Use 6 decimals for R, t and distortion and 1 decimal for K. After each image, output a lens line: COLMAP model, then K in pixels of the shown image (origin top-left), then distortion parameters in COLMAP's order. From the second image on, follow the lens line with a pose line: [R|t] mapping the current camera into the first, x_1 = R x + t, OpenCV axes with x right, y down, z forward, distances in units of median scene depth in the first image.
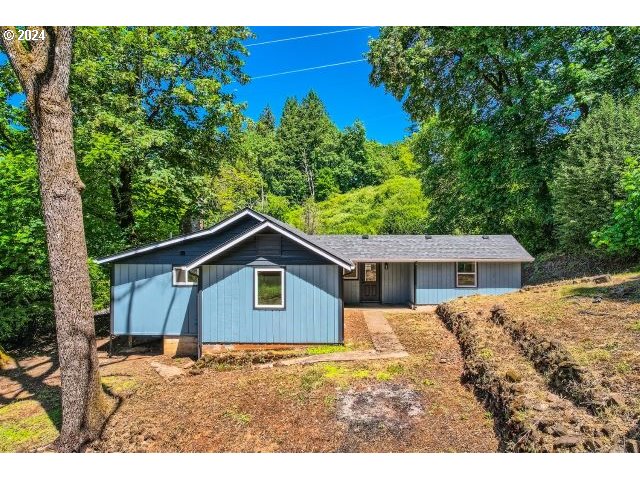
lens RADIAL K [[413.3, 0, 319.0], [0, 413.3, 250.2], [0, 0, 1]] dist [-0.058439, 0.000518]
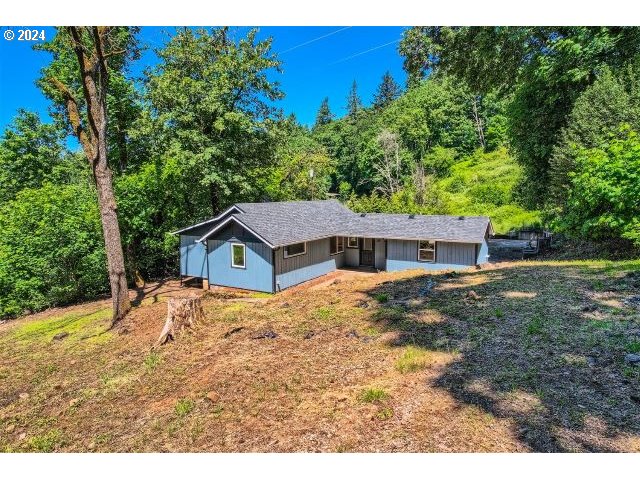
lens RADIAL K [[413.3, 0, 319.0], [0, 413.3, 250.2], [0, 0, 1]] dist [-0.058439, 0.000518]
pose [[0.875323, 0.061224, -0.479647, 0.605343], [0.003404, 0.991147, 0.132727, -0.093446], [0.483527, -0.117811, 0.867365, -0.171110]]
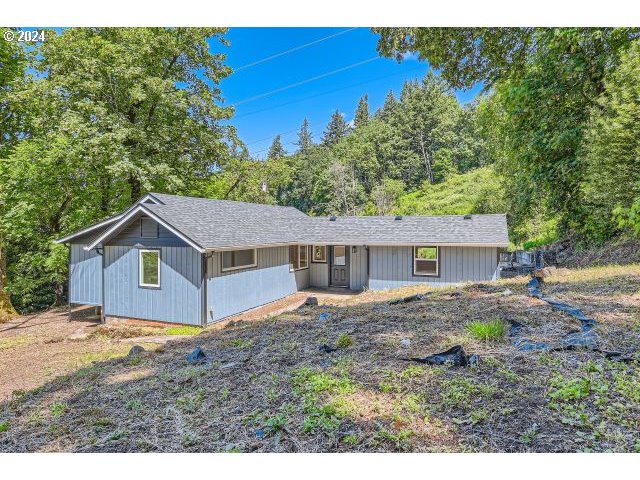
lens RADIAL K [[386.2, 0, 320.0], [0, 386.2, 240.0], [0, 0, 1]] dist [0.001258, 0.000200]
pose [[0.929686, 0.006908, -0.368288, 0.414948], [0.000298, 0.999810, 0.019506, 0.000007], [0.368352, -0.018244, 0.929507, 0.153822]]
